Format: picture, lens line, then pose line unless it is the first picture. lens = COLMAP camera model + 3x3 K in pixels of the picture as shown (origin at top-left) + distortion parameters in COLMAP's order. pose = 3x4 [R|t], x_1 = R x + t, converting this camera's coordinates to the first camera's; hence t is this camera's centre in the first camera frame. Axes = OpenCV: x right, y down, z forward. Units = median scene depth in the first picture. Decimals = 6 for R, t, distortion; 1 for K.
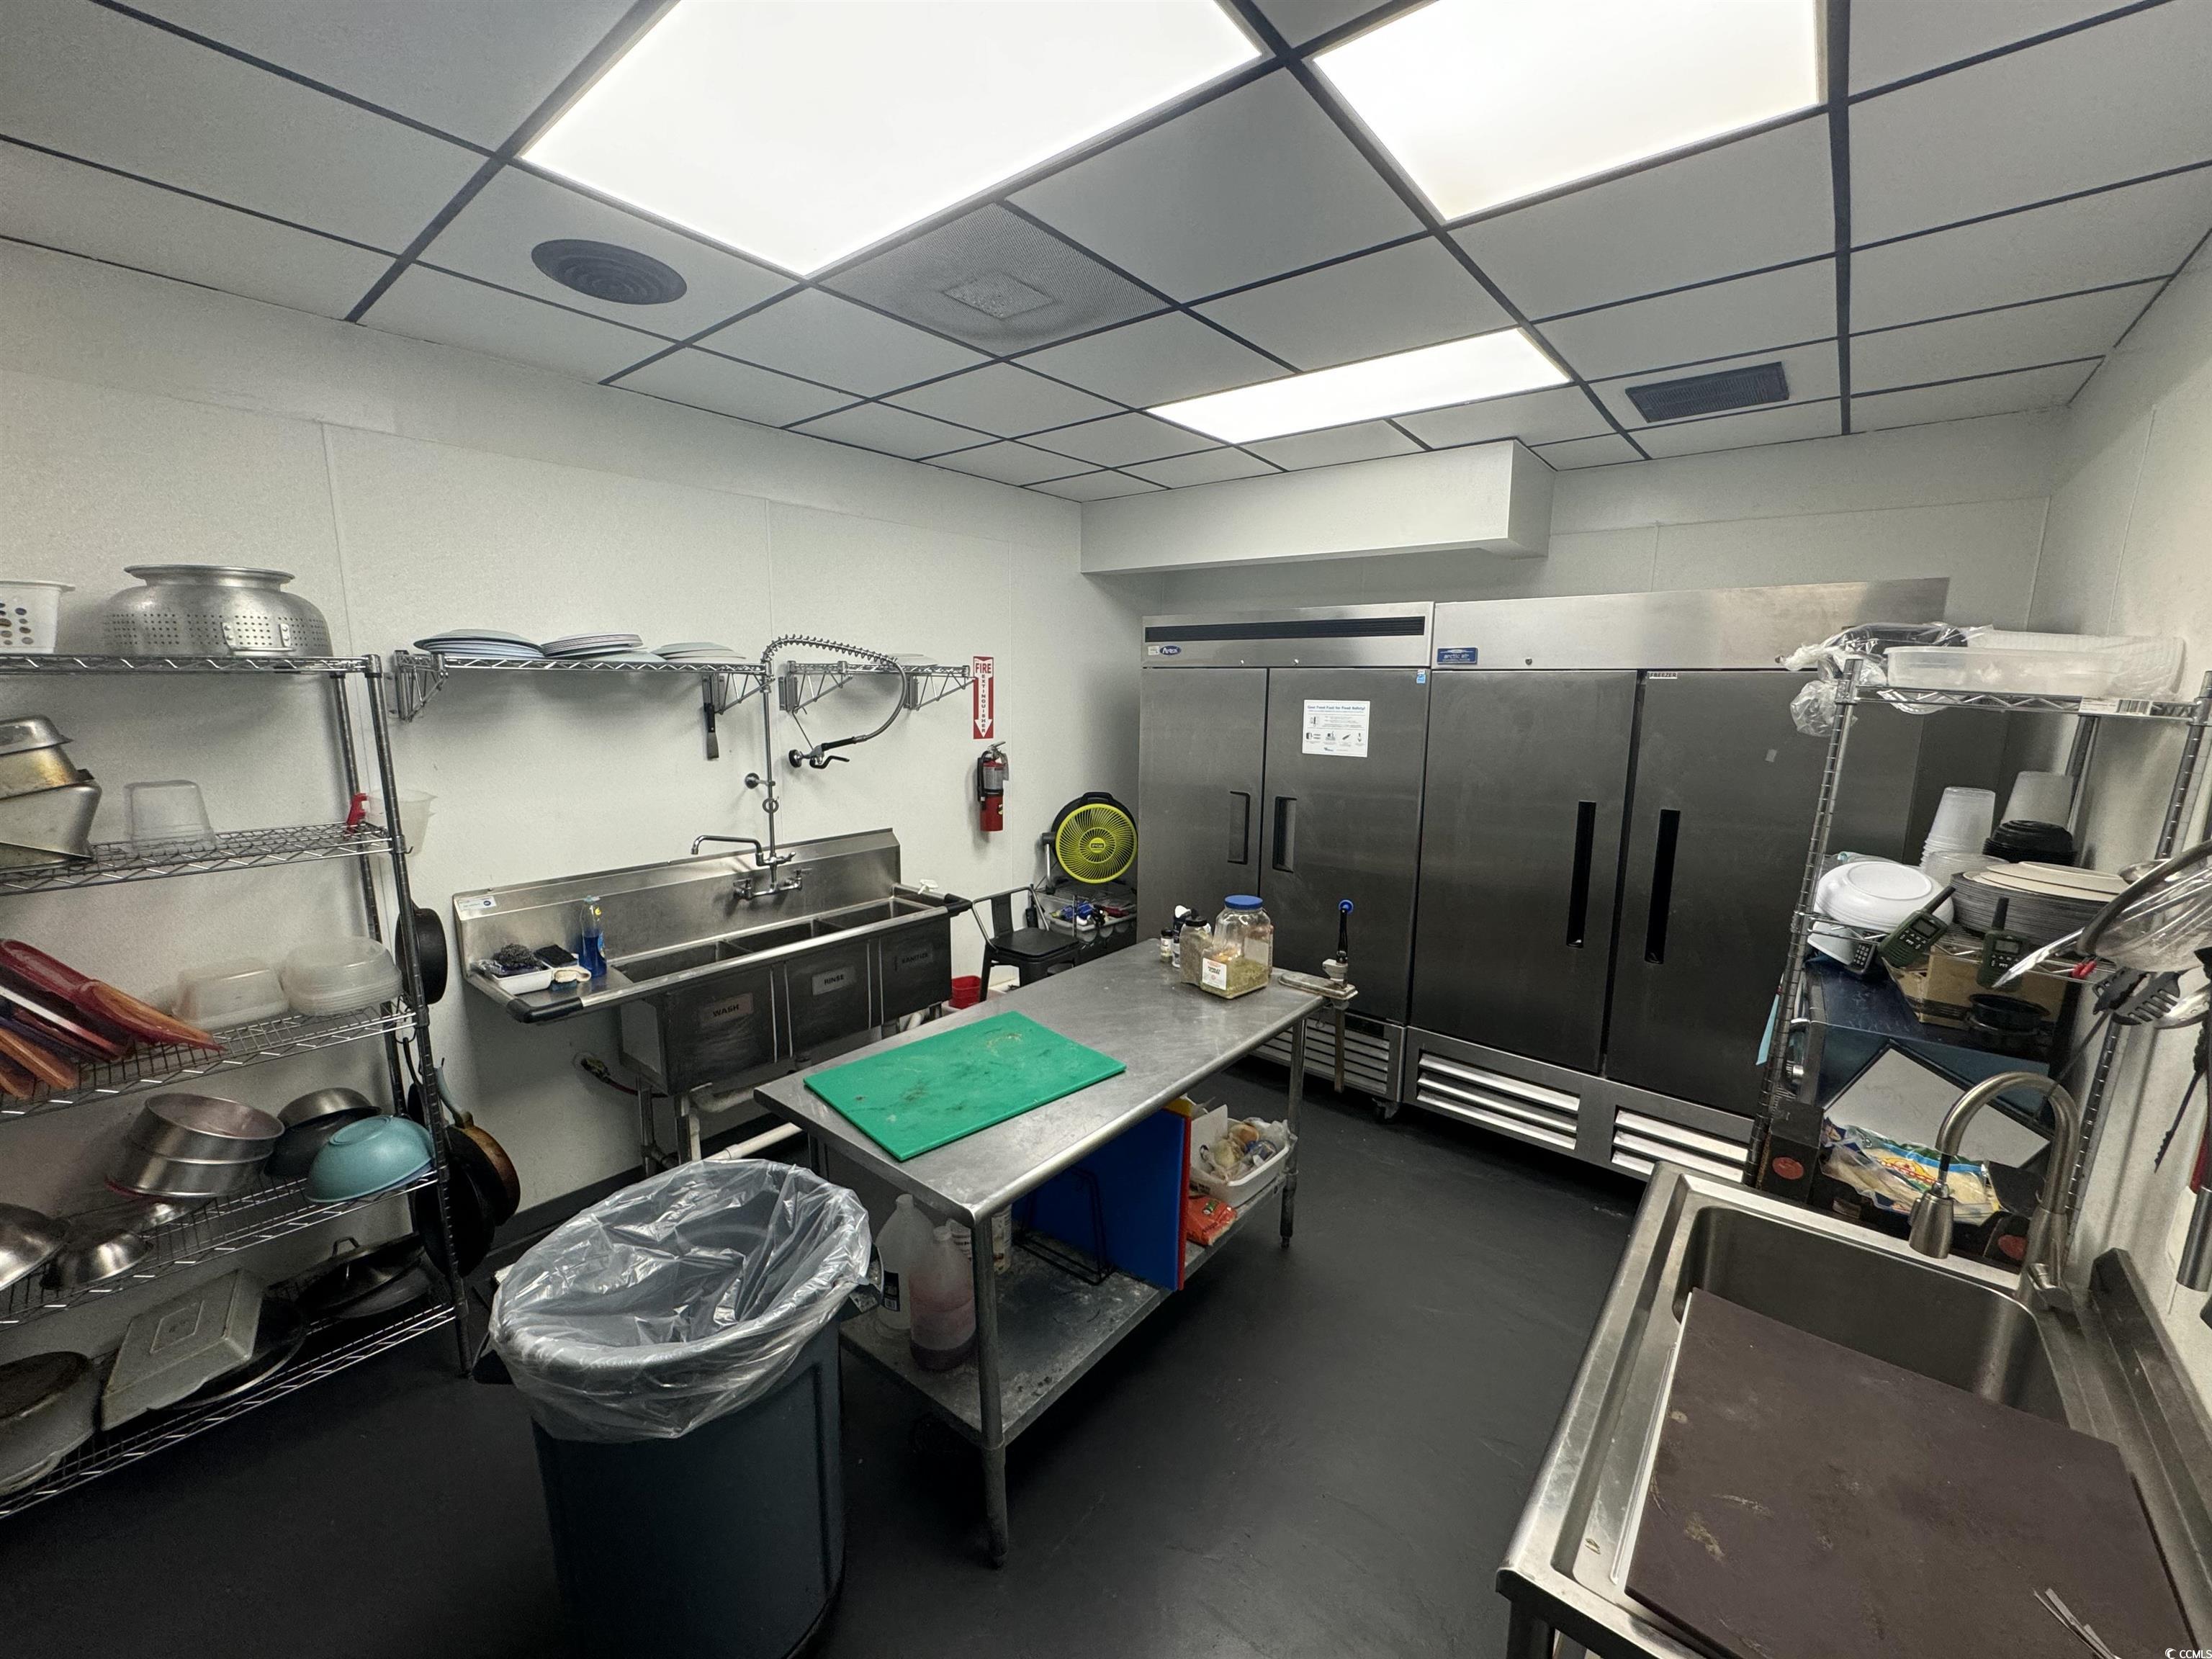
lens RADIAL K [[882.5, 0, 1106.9], [0, 882.5, 829.2], [0, 0, 1]] dist [-0.003398, 0.000960]
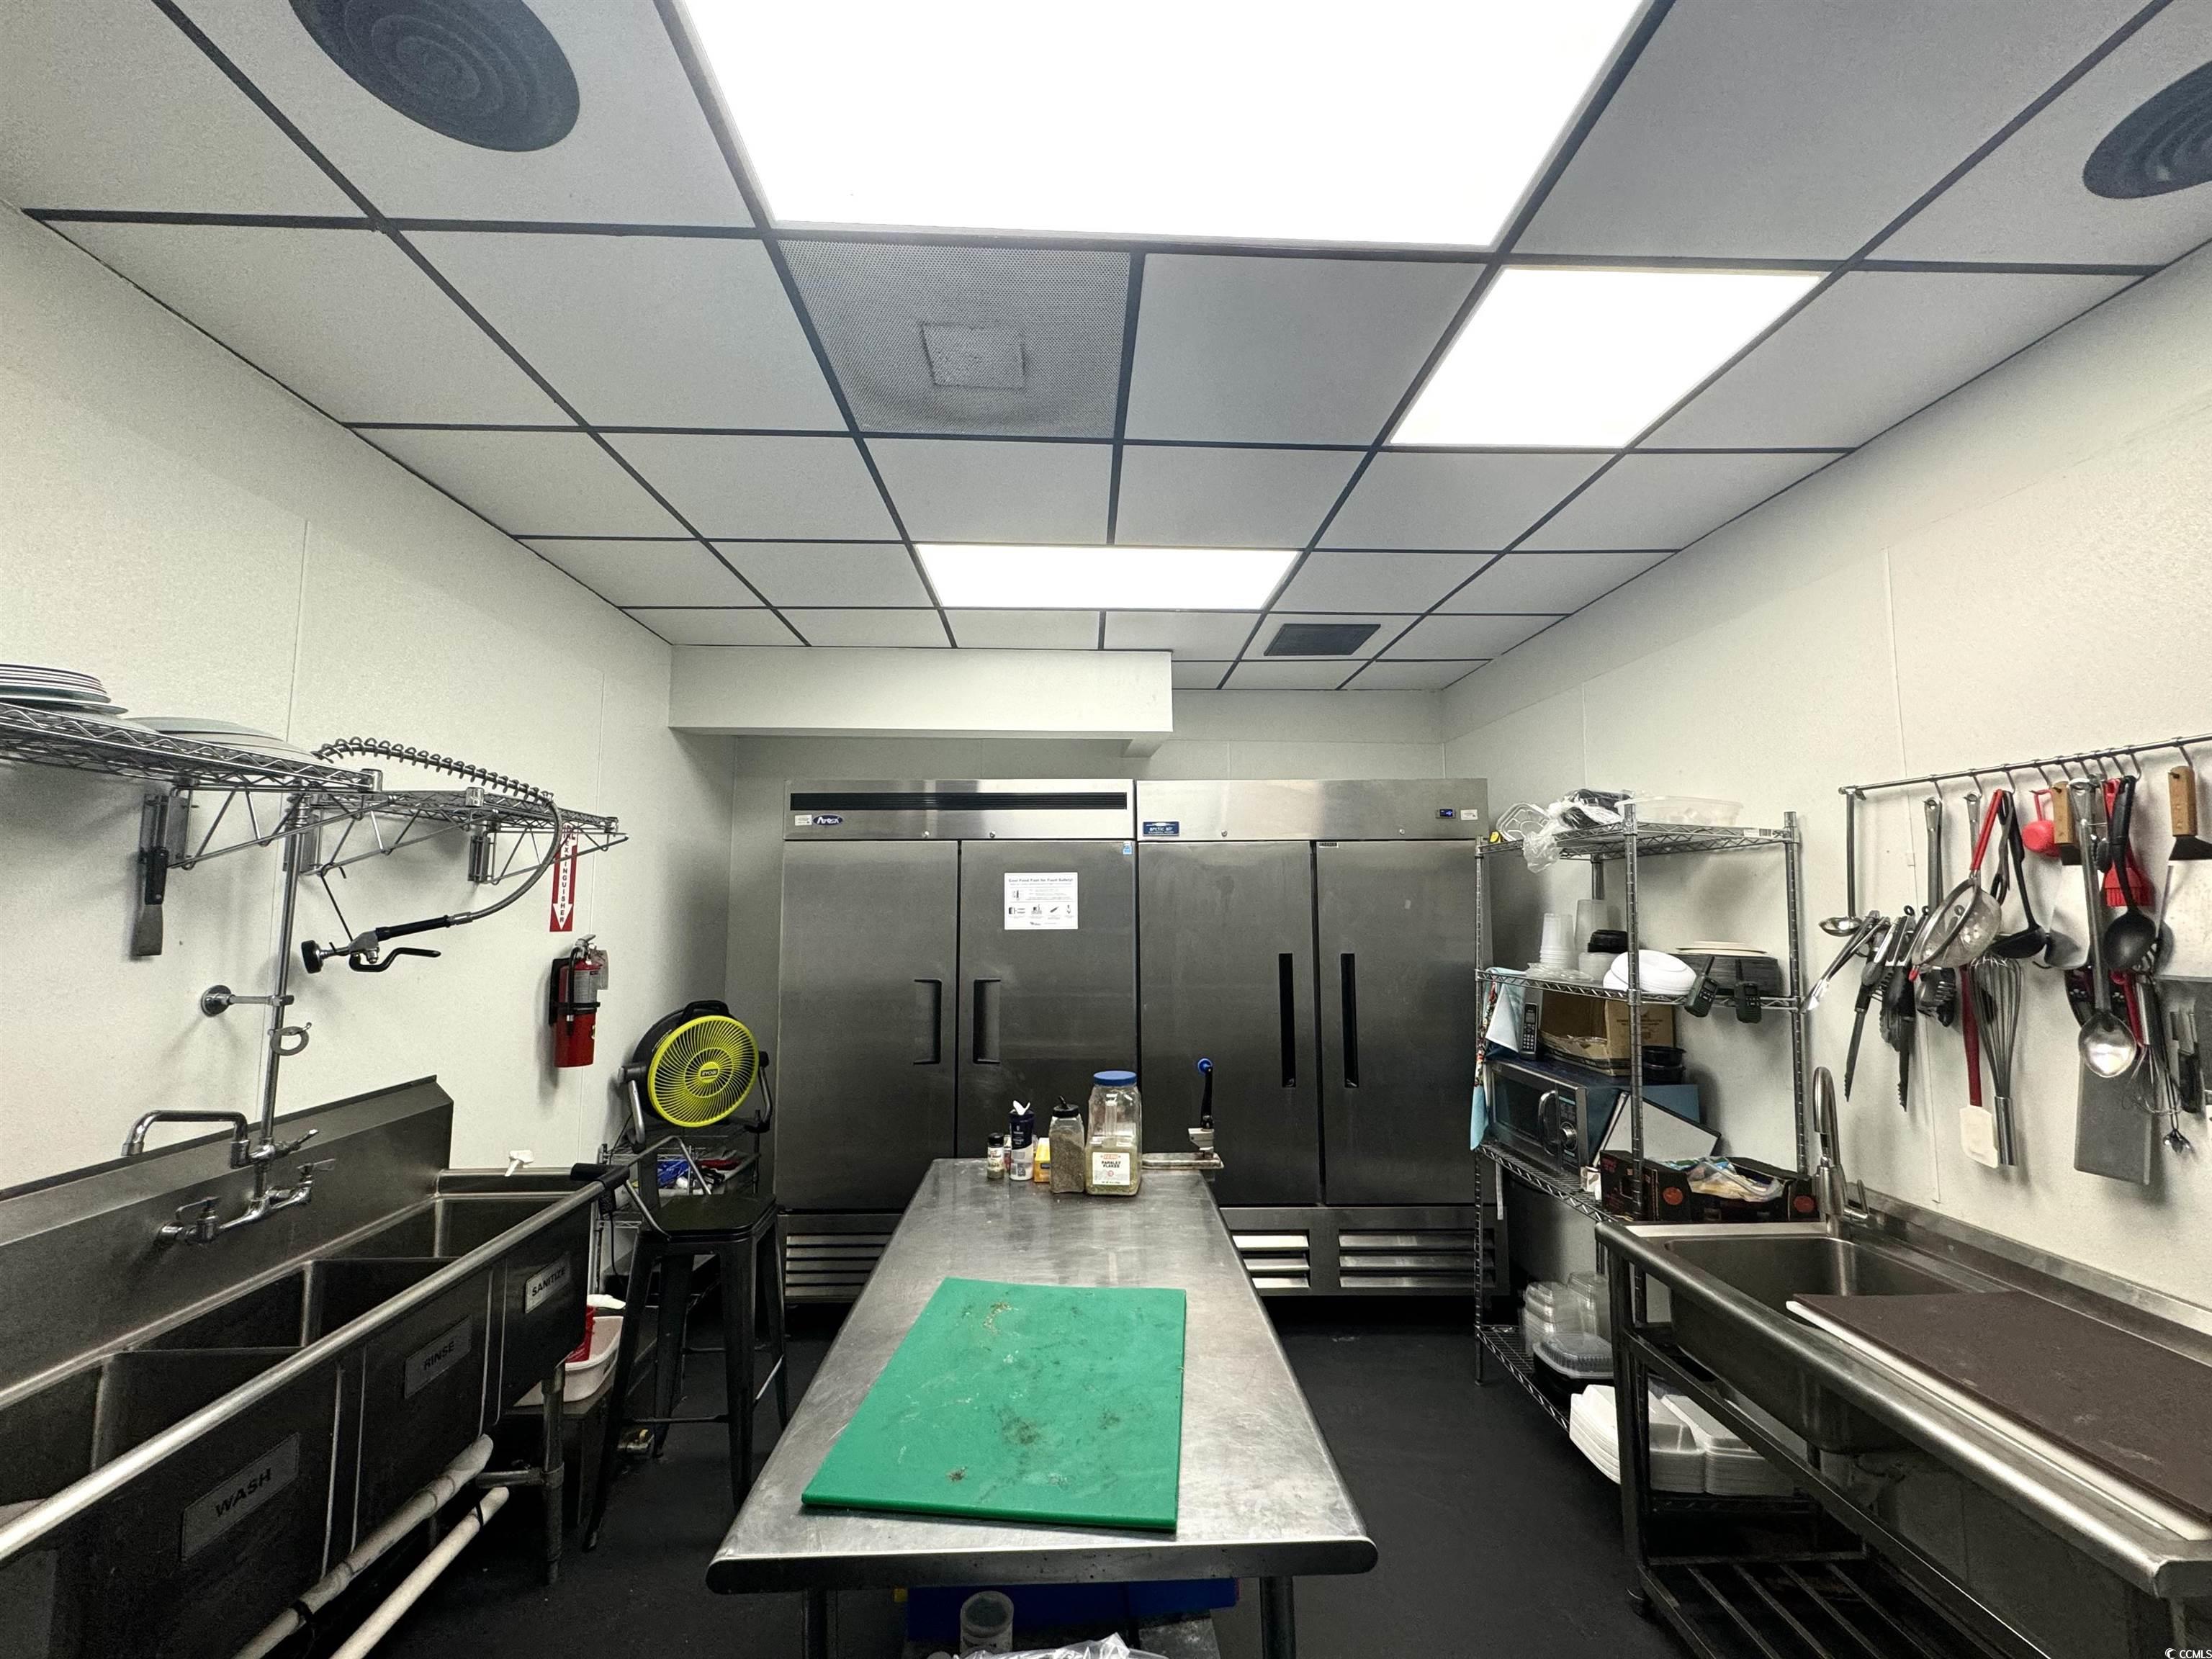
lens RADIAL K [[882.5, 0, 1105.5], [0, 882.5, 829.0], [0, 0, 1]] dist [-0.003398, 0.000960]
pose [[0.746630, 0.046760, 0.663594, -0.390619], [0.122584, 0.970774, -0.206328, 0.019930], [-0.653847, 0.235397, 0.719077, 0.281331]]
